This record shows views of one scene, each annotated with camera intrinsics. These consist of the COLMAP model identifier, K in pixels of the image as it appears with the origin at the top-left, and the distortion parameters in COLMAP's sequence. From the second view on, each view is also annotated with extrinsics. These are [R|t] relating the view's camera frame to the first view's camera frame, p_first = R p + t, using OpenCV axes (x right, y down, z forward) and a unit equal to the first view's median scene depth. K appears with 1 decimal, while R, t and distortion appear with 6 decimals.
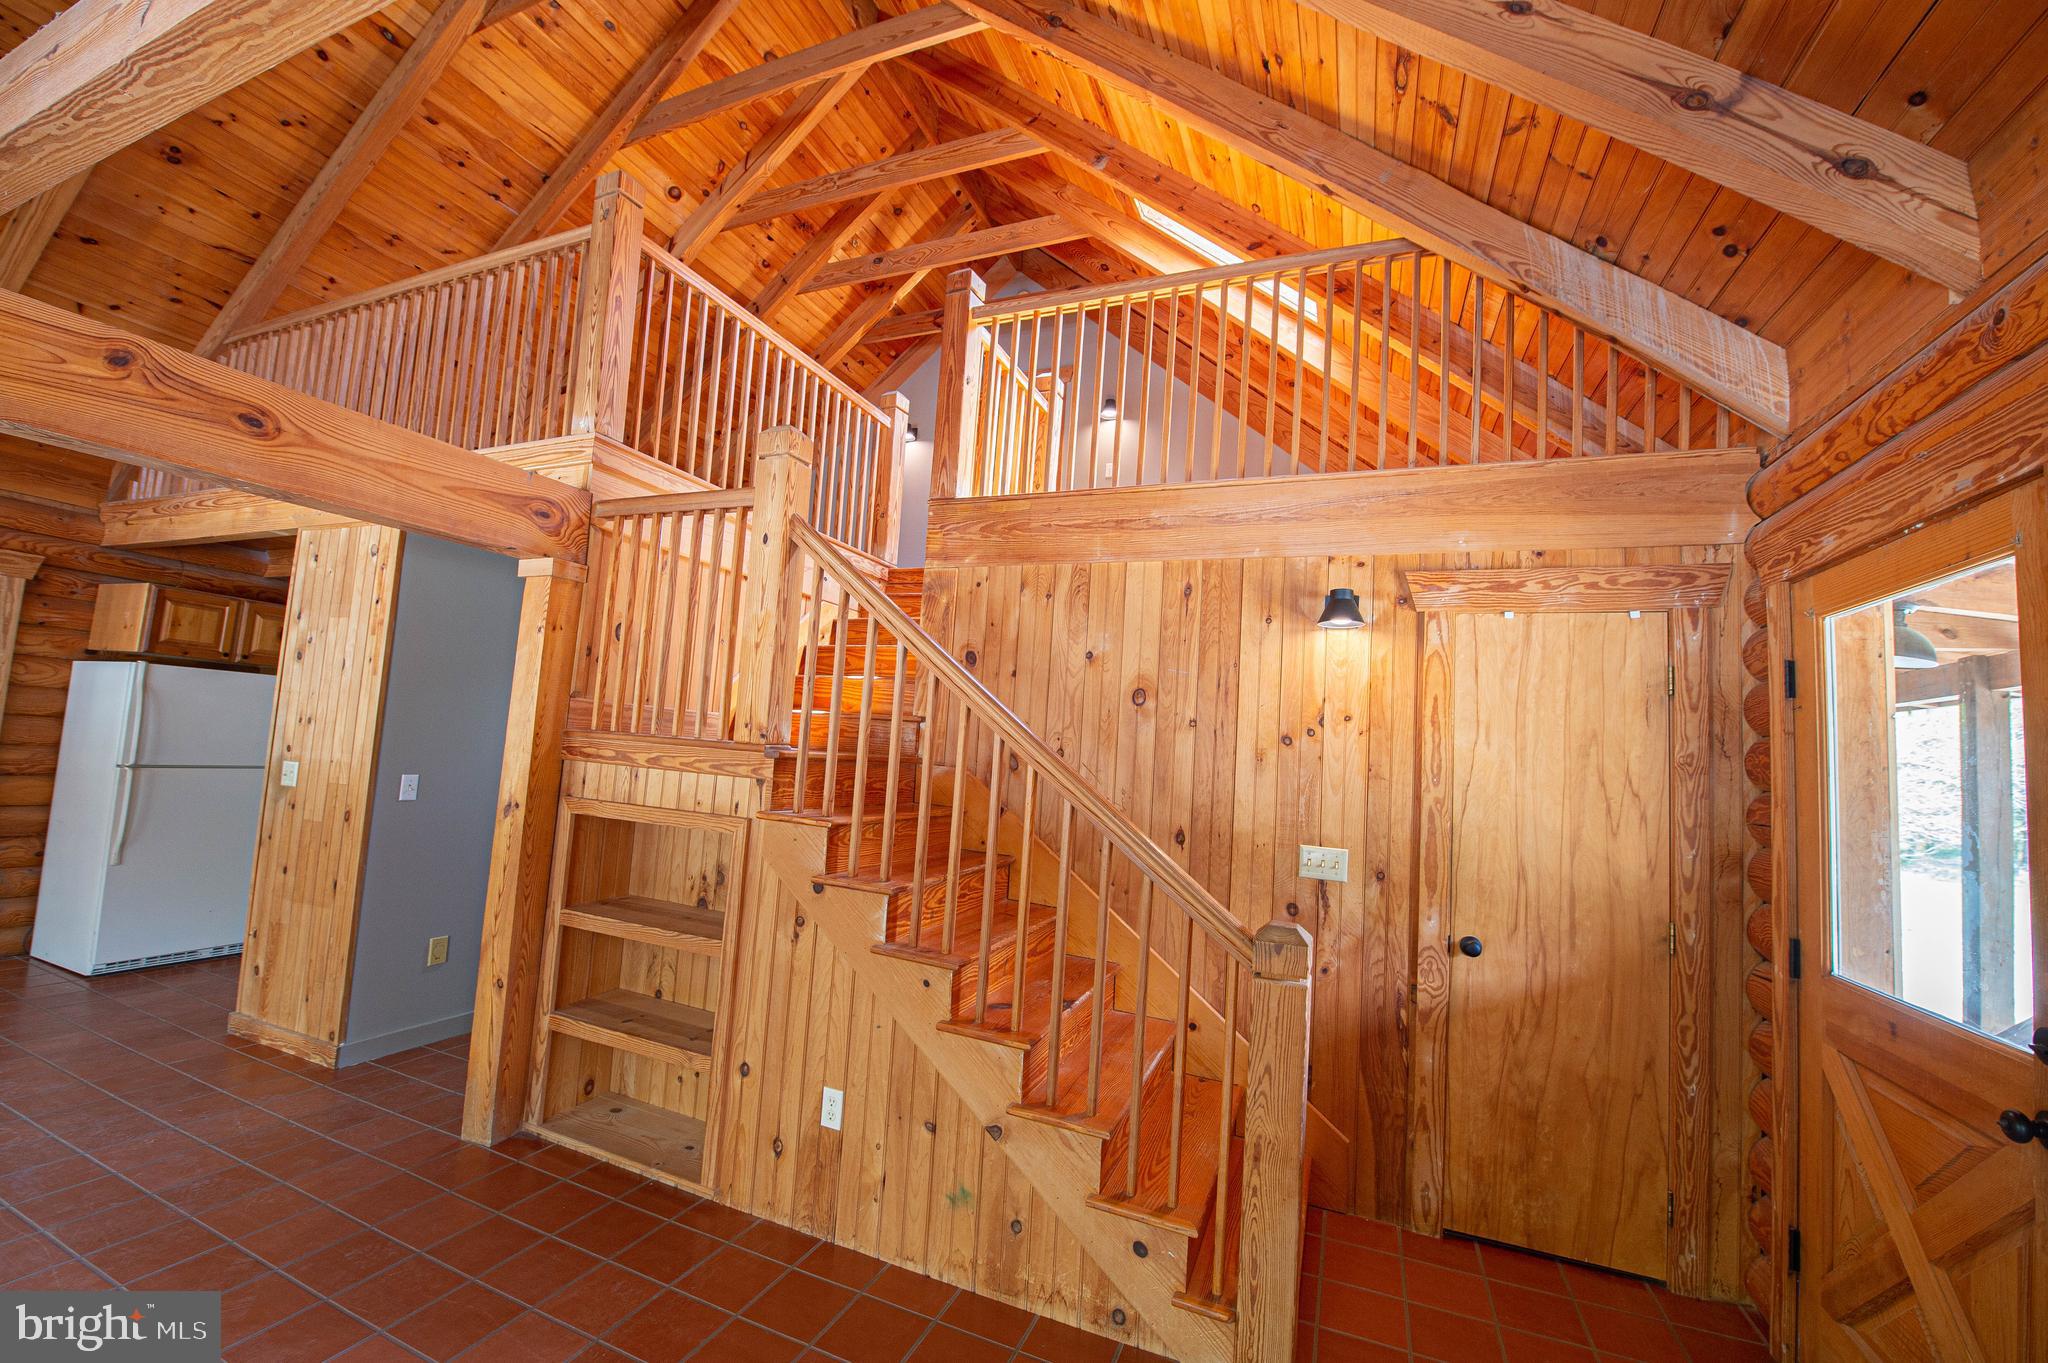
lens RADIAL K [[855.1, 0, 1009.8], [0, 855.1, 670.8], [0, 0, 1]] dist [-0.012584, -0.005638]
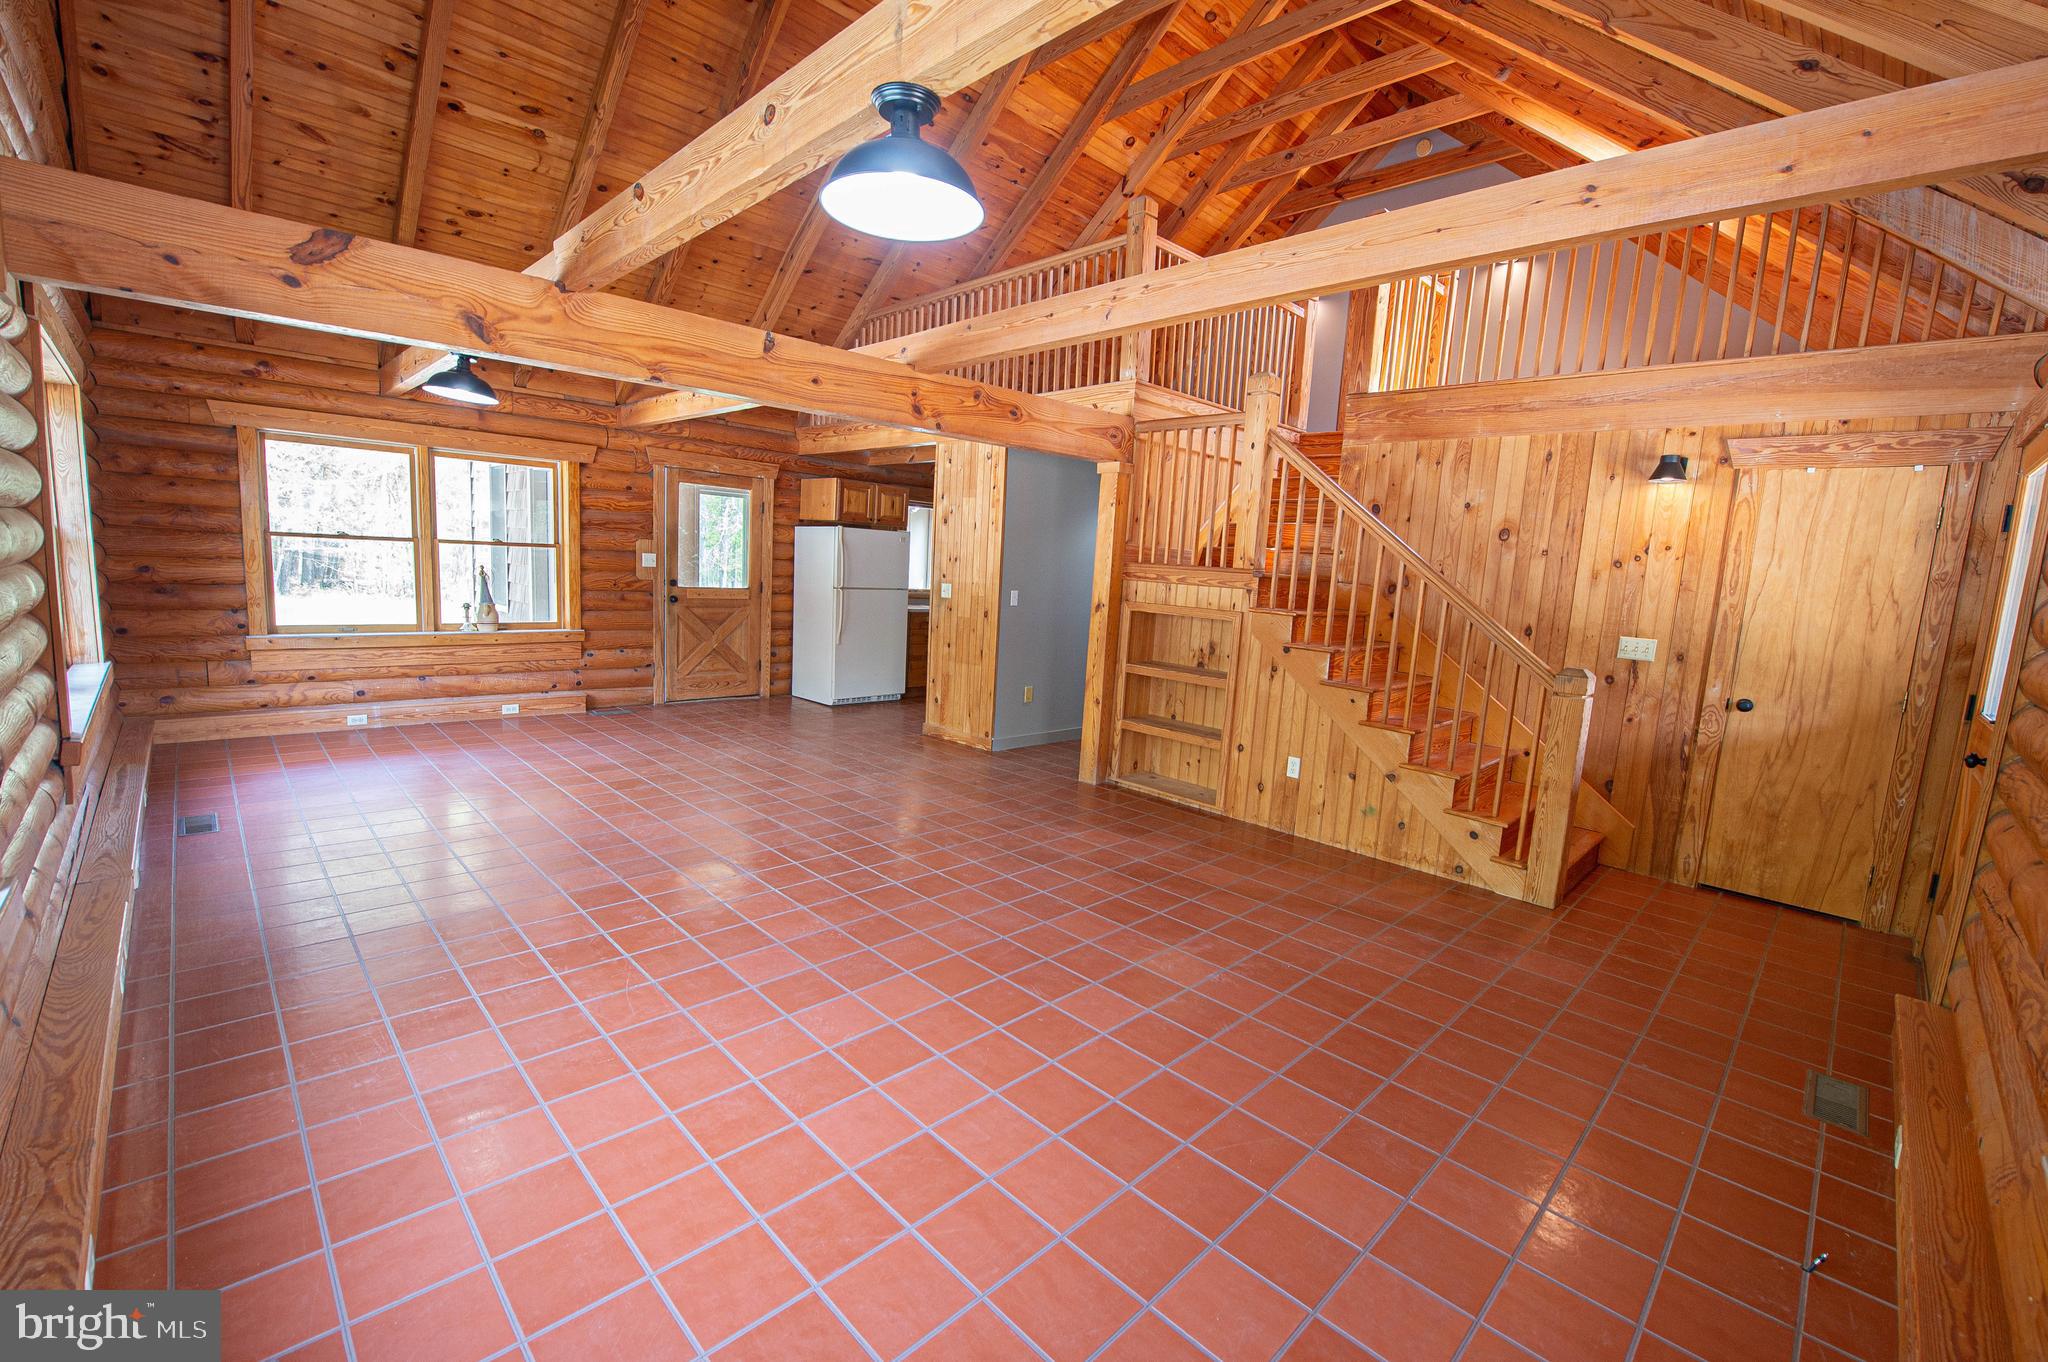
lens RADIAL K [[842.0, 0, 1022.3], [0, 842.0, 679.0], [0, 0, 1]] dist [-0.011540, -0.004694]
pose [[0.922105, 0.040237, -0.384841, -0.048901], [0.040534, 0.979061, 0.199489, -0.051634], [0.384810, -0.199549, 0.901167, -0.708865]]
